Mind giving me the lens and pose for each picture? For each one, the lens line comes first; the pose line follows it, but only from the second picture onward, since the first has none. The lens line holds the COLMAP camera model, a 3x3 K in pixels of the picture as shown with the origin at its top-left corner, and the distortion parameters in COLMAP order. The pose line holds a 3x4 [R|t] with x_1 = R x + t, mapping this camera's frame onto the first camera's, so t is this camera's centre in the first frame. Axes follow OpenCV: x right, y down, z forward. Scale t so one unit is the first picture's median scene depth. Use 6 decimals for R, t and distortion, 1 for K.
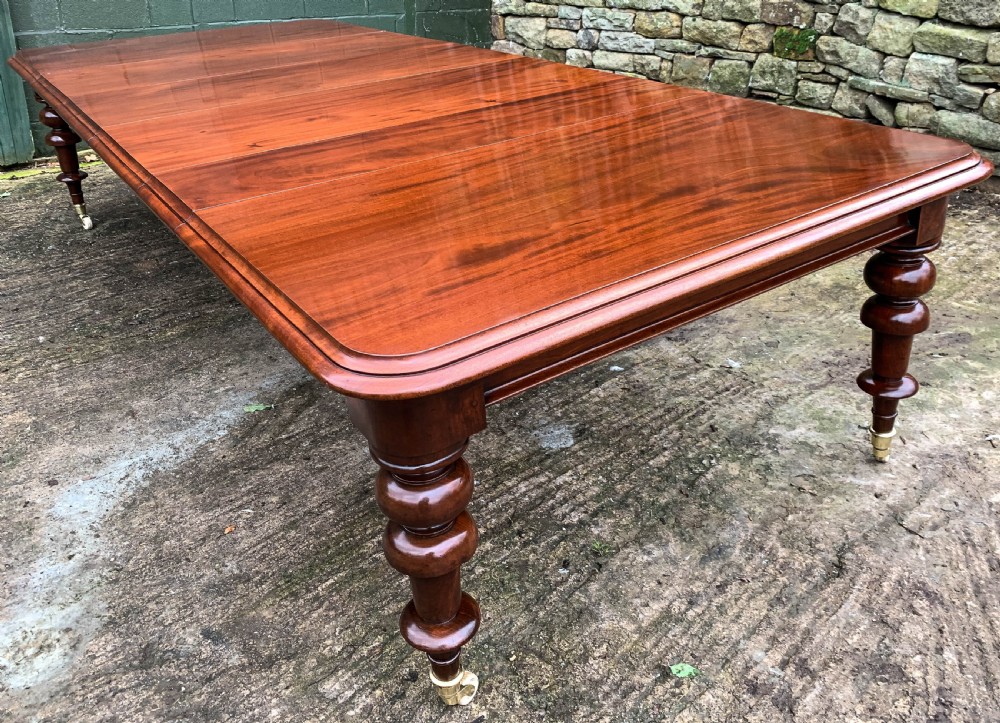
lens RADIAL K [[866.1, 0, 489.3], [0, 866.1, 301.3], [0, 0, 1]] dist [0.008105, -0.016587]
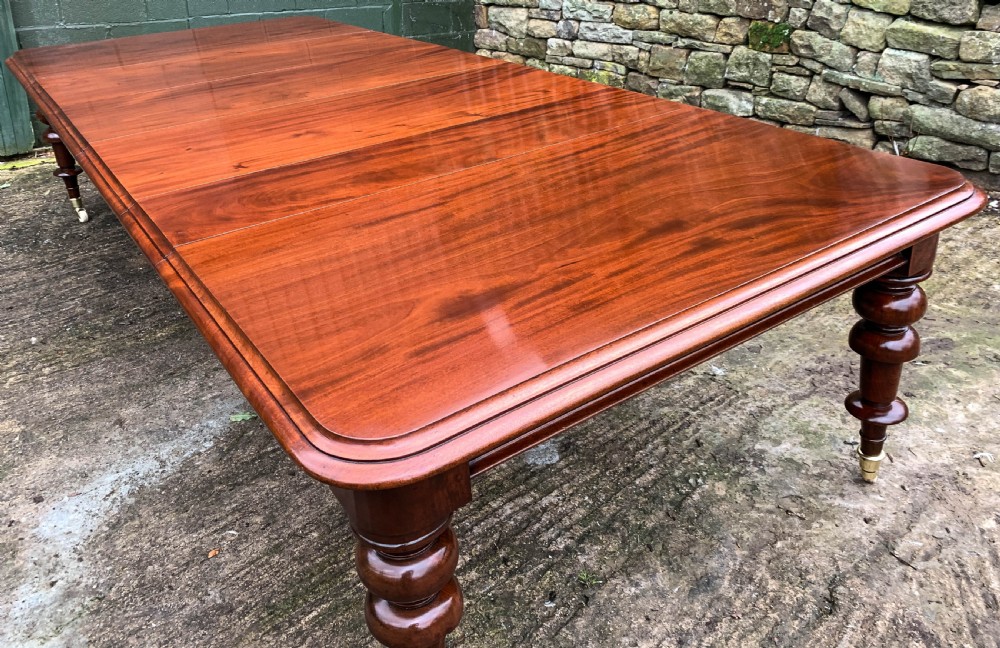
lens RADIAL K [[820.7, 0, 468.0], [0, 820.7, 249.5], [0, 0, 1]] dist [-0.001456, 0.001900]
pose [[0.999977, -0.002114, -0.006481, -0.000413], [0.002028, 0.999911, -0.013210, -0.057311], [0.006508, 0.013196, 0.999892, 0.044738]]
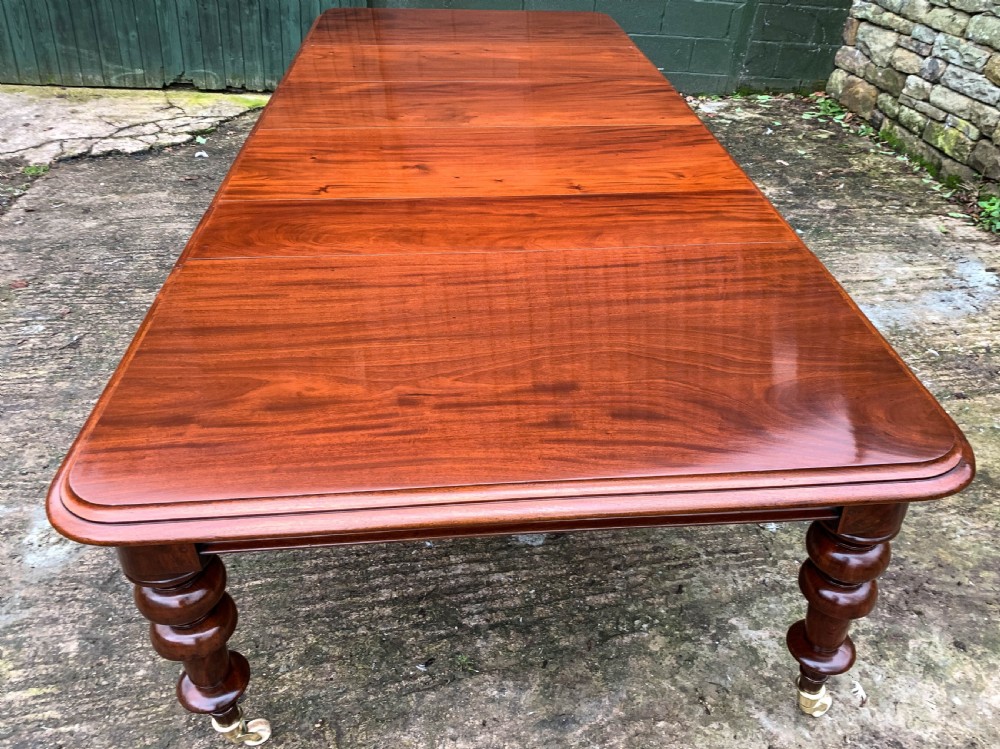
lens RADIAL K [[820.0, 0, 506.2], [0, 820.0, 343.3], [0, 0, 1]] dist [-0.011570, 0.020454]
pose [[0.869287, 0.317355, -0.378980, 0.310178], [-0.257875, 0.945243, 0.200039, -0.212087], [0.421712, -0.076162, 0.903526, 0.117287]]
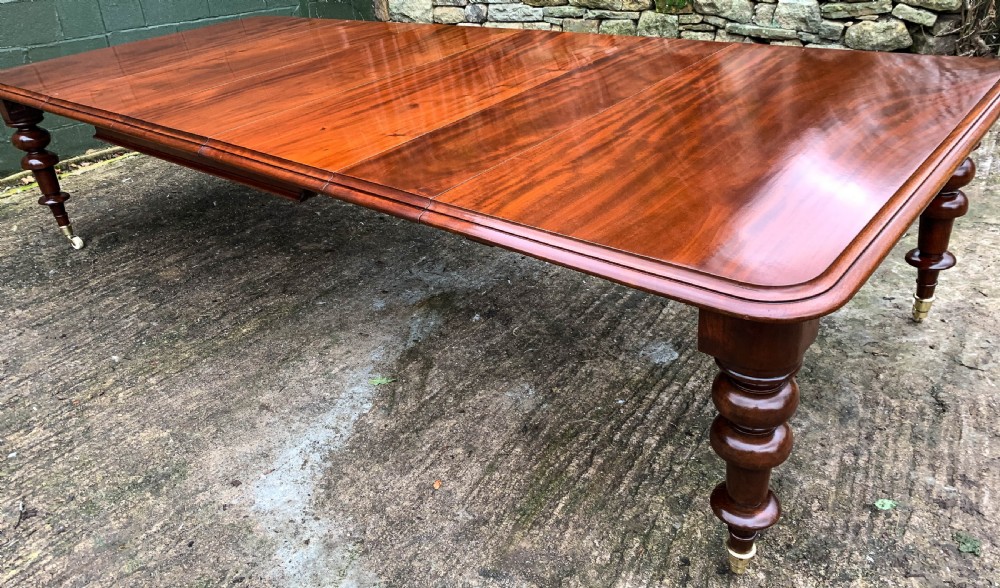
lens RADIAL K [[770.4, 0, 489.5], [0, 770.4, 307.2], [0, 0, 1]] dist [0.006766, -0.007583]
pose [[0.961746, -0.172319, 0.212956, -0.322557], [0.157639, 0.983899, 0.084223, -0.025798], [-0.224041, -0.047431, 0.973425, 0.030906]]
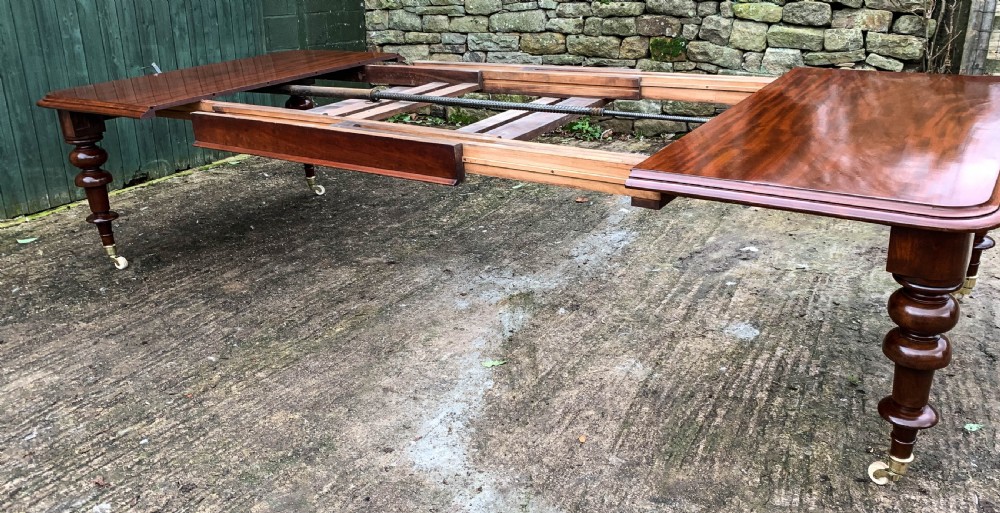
lens RADIAL K [[821.3, 0, 522.9], [0, 821.3, 261.5], [0, 0, 1]] dist [0.044610, -0.083428]
pose [[0.917699, -0.149803, 0.367950, -0.605516], [0.175867, 0.983675, -0.038146, 0.038038], [-0.356229, 0.099716, 0.929063, -0.050678]]
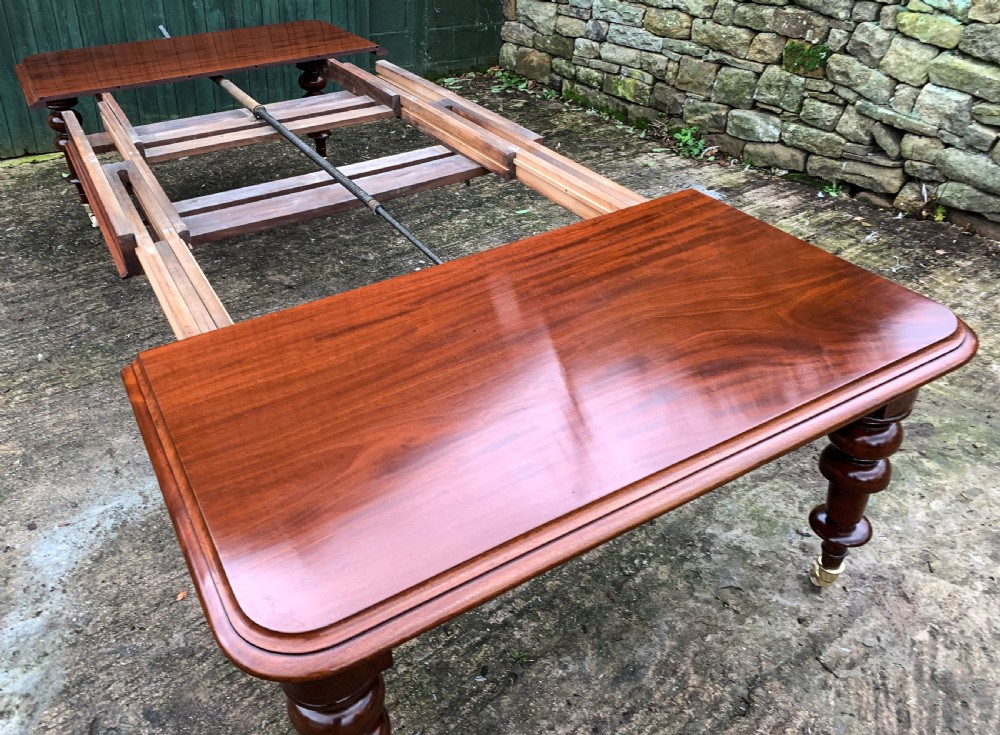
lens RADIAL K [[816.5, 0, 443.7], [0, 816.5, 332.4], [0, 0, 1]] dist [-0.004451, 0.011254]
pose [[0.995508, 0.059132, -0.073946, 0.064385], [-0.048957, 0.989965, 0.132559, -0.169059], [0.081042, -0.128343, 0.988413, 0.049862]]
